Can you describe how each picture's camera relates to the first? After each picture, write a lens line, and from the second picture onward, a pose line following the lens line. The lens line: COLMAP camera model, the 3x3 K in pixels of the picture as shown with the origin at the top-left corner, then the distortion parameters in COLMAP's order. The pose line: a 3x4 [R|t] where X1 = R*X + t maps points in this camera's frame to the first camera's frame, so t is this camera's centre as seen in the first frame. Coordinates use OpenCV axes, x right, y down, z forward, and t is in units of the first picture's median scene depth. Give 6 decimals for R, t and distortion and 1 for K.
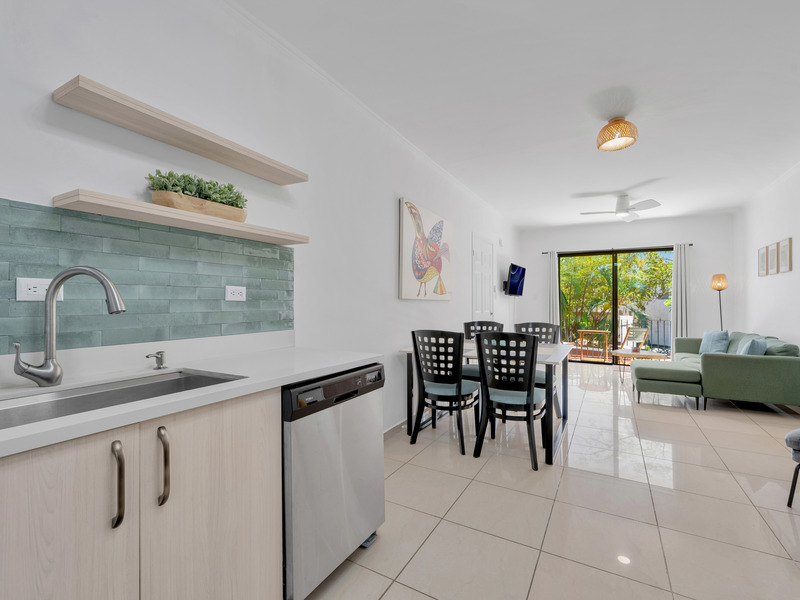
lens RADIAL K [[365.9, 0, 404.9], [0, 365.9, 302.6], [0, 0, 1]] dist [-0.004421, -0.001395]
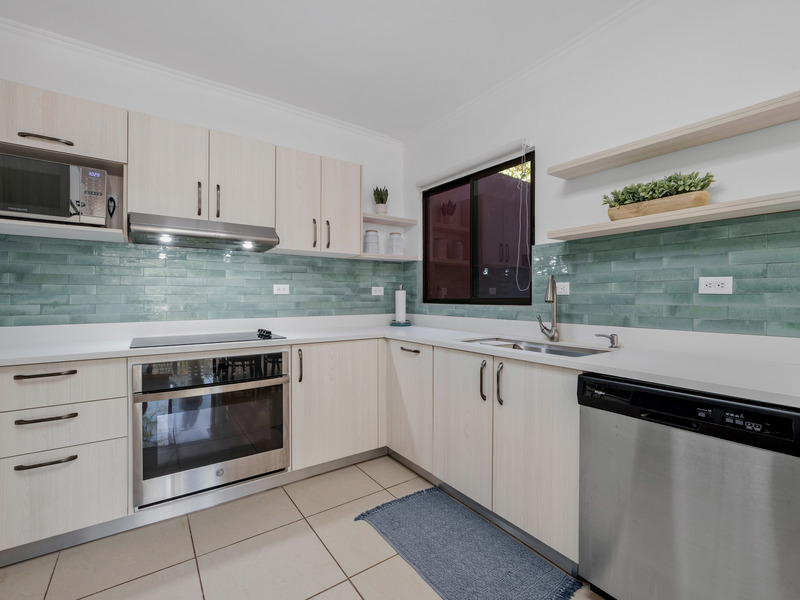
lens RADIAL K [[365.9, 0, 403.0], [0, 365.9, 299.1], [0, 0, 1]] dist [-0.004421, -0.001395]
pose [[-0.426177, 0.004040, -0.904631, 0.683498], [-0.002757, 0.999980, 0.005765, 0.005123], [0.904636, 0.004951, -0.426157, 0.747118]]
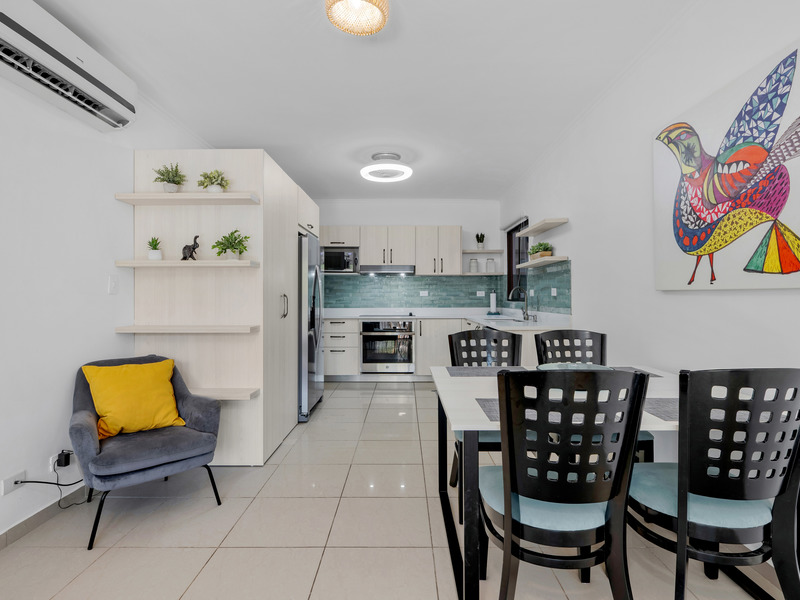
lens RADIAL K [[428.9, 0, 400.7], [0, 428.9, 301.0], [0, 0, 1]] dist [-0.006532, 0.001030]
pose [[-0.875181, 0.004918, -0.483770, 1.451425], [0.000420, 0.999956, 0.009406, 0.002161], [0.483795, 0.008029, -0.875144, 2.784754]]
